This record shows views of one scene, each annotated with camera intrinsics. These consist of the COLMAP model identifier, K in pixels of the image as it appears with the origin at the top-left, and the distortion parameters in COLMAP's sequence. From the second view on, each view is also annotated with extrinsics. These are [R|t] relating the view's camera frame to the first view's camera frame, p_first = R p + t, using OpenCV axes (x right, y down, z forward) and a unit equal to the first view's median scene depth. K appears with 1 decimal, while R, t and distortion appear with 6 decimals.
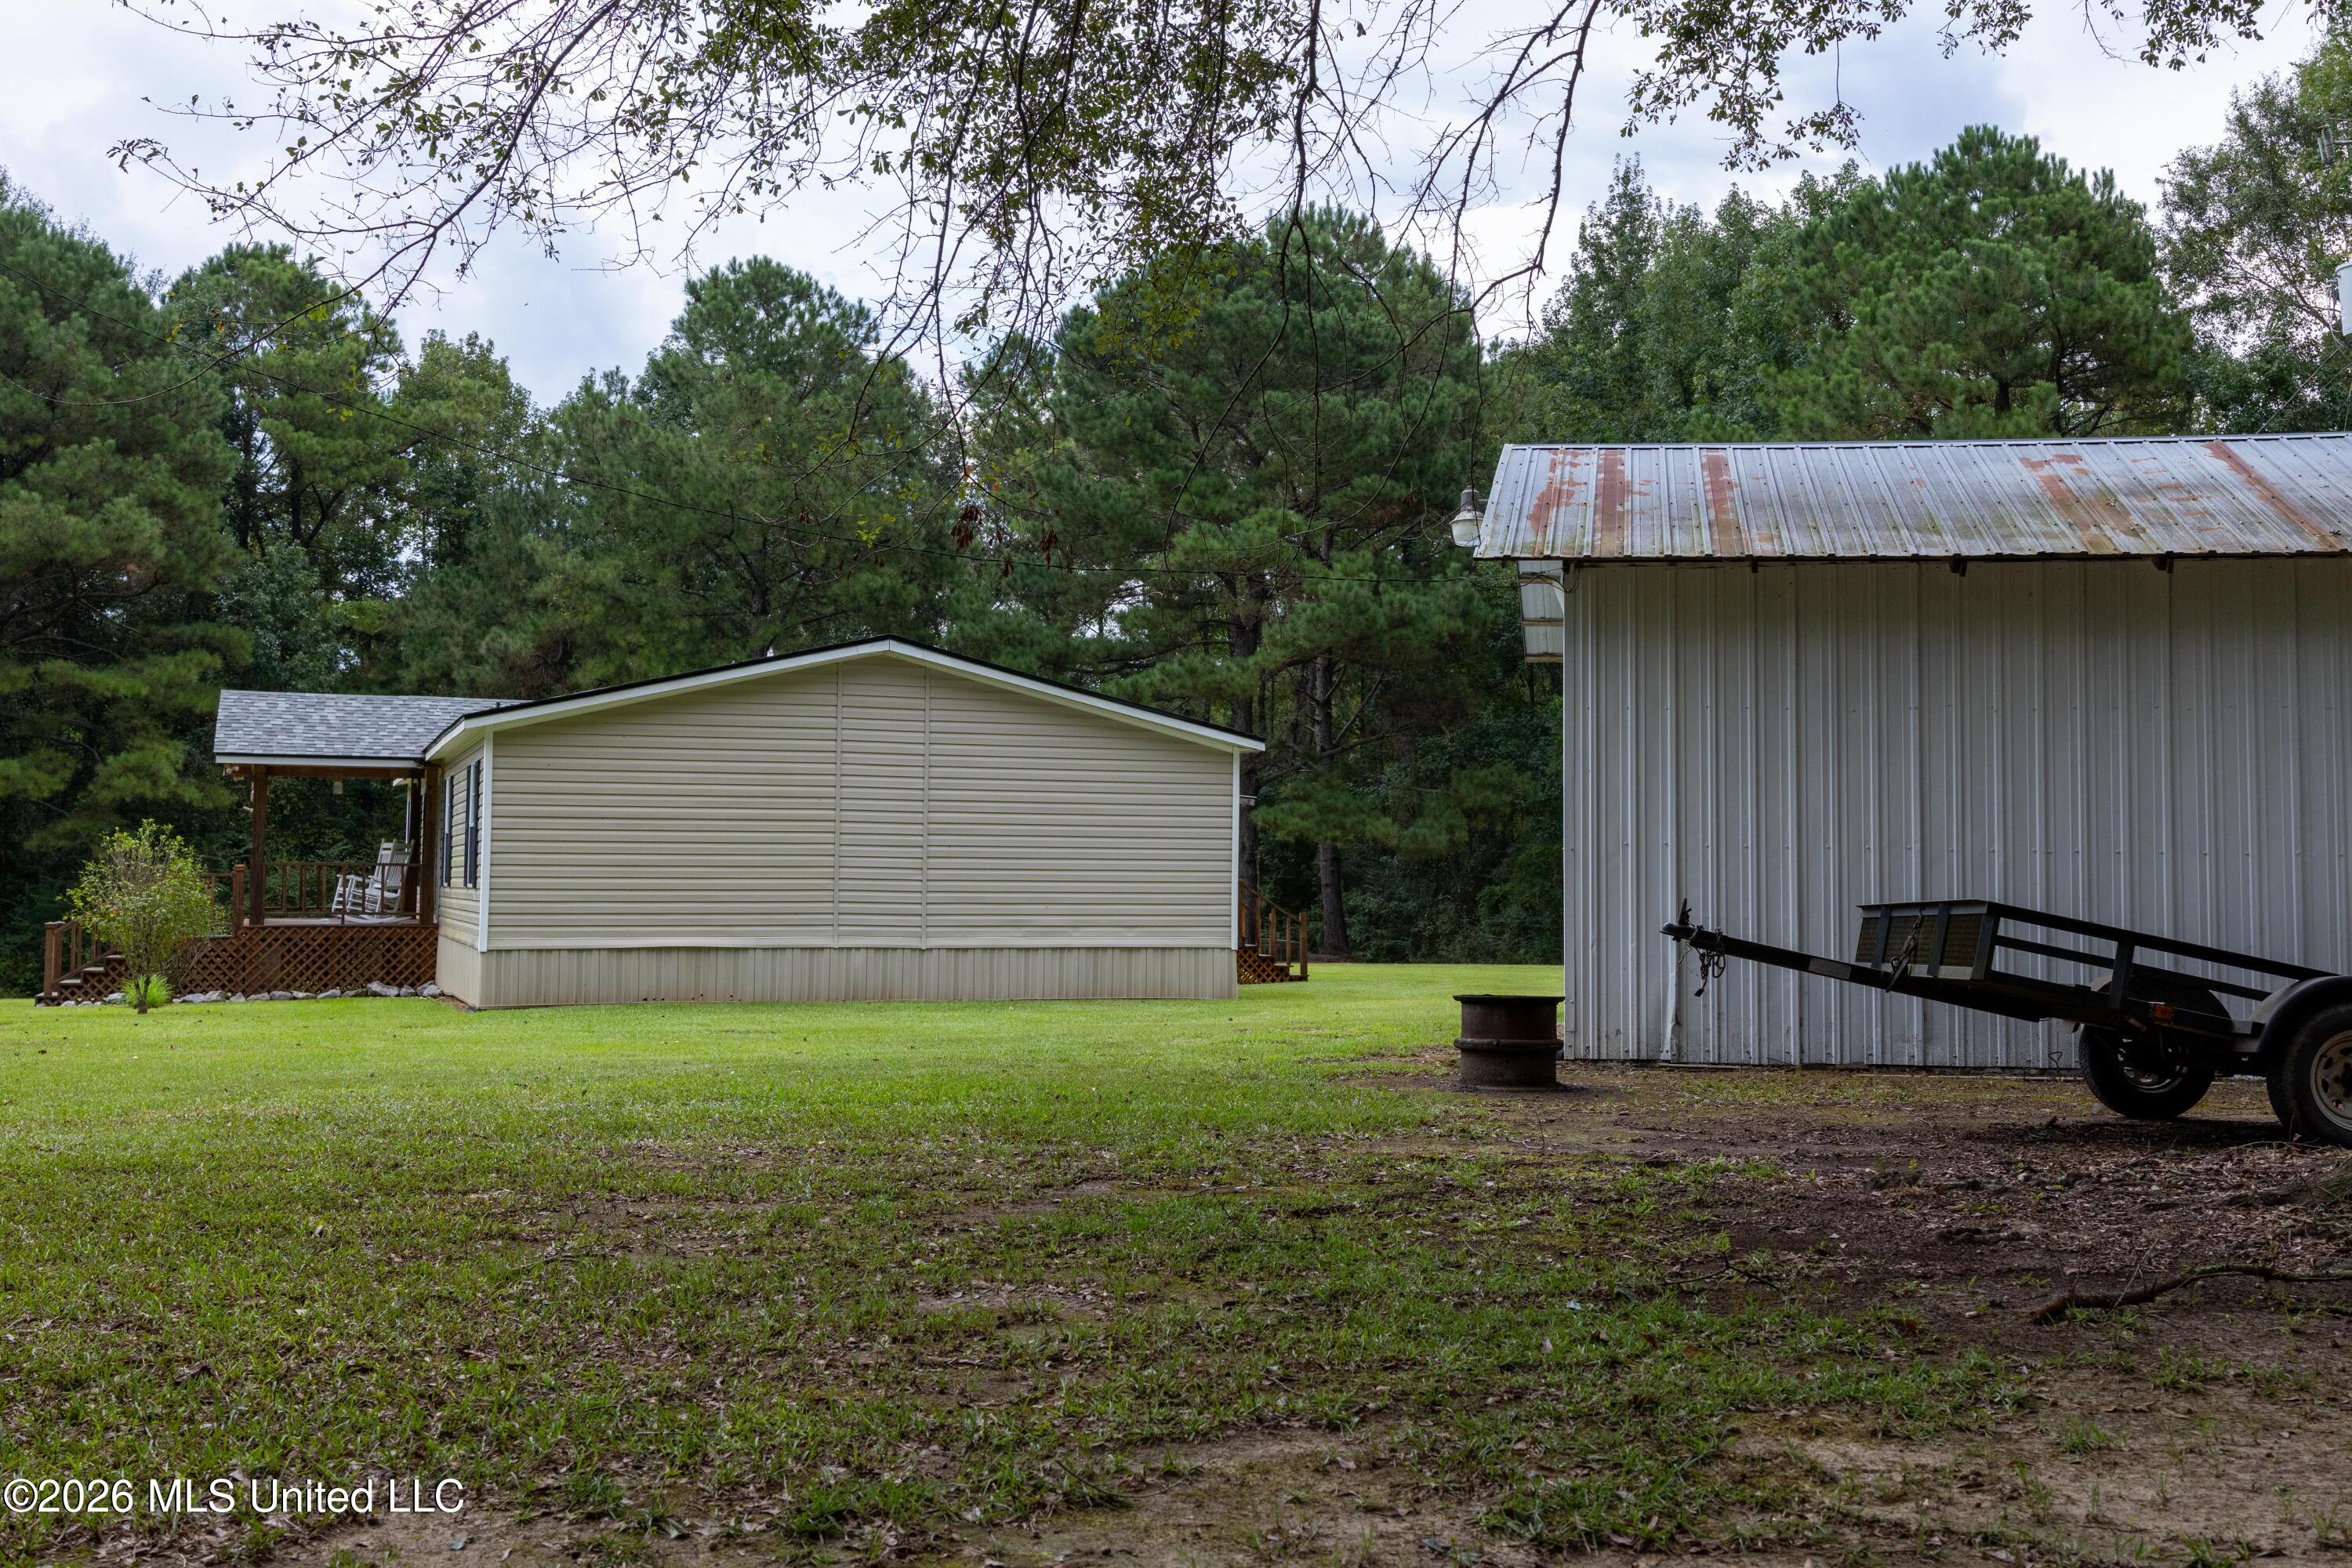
lens RADIAL K [[2435.0, 0, 1178.3], [0, 2435.0, 787.7], [0, 0, 1]] dist [-0.014479, 0.000000]
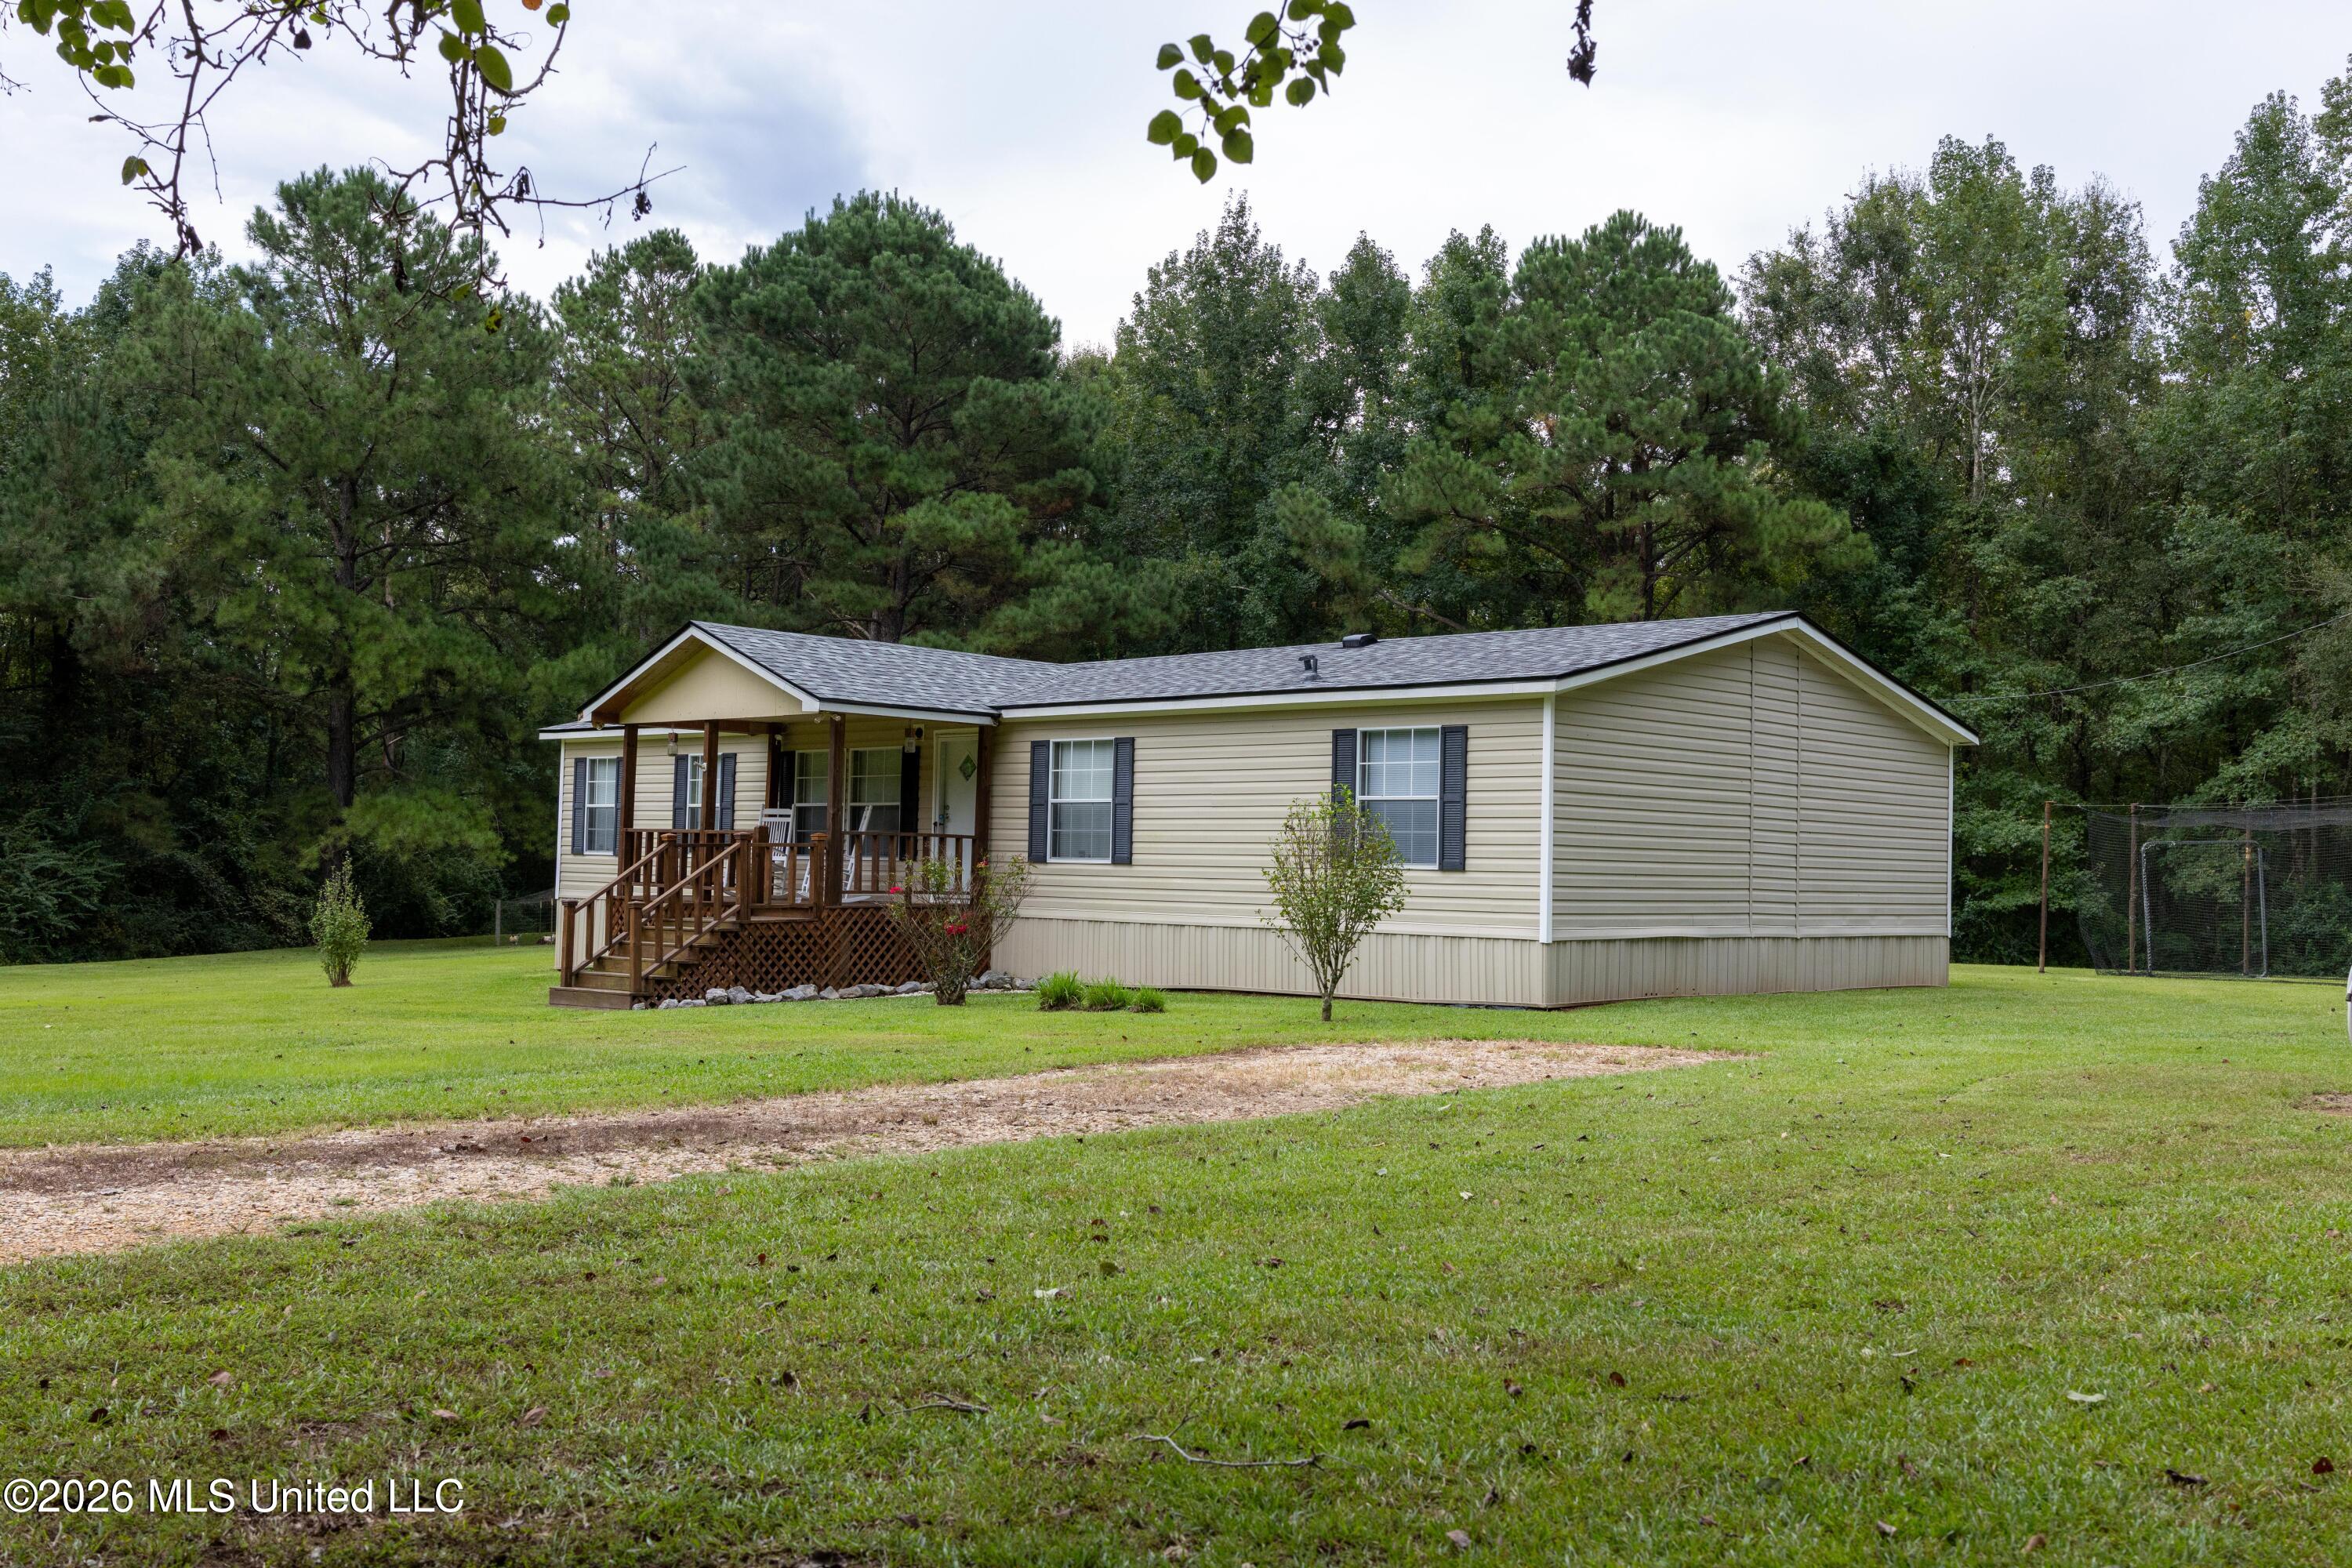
lens RADIAL K [[2206.0, 0, 1160.0], [0, 2206.0, 814.1], [0, 0, 1]] dist [-0.004956, 0.000000]
pose [[0.906537, 0.022487, 0.421527, -0.592302], [-0.031722, 0.999386, 0.014908, 0.010143], [-0.420933, -0.026886, 0.906693, 0.264583]]
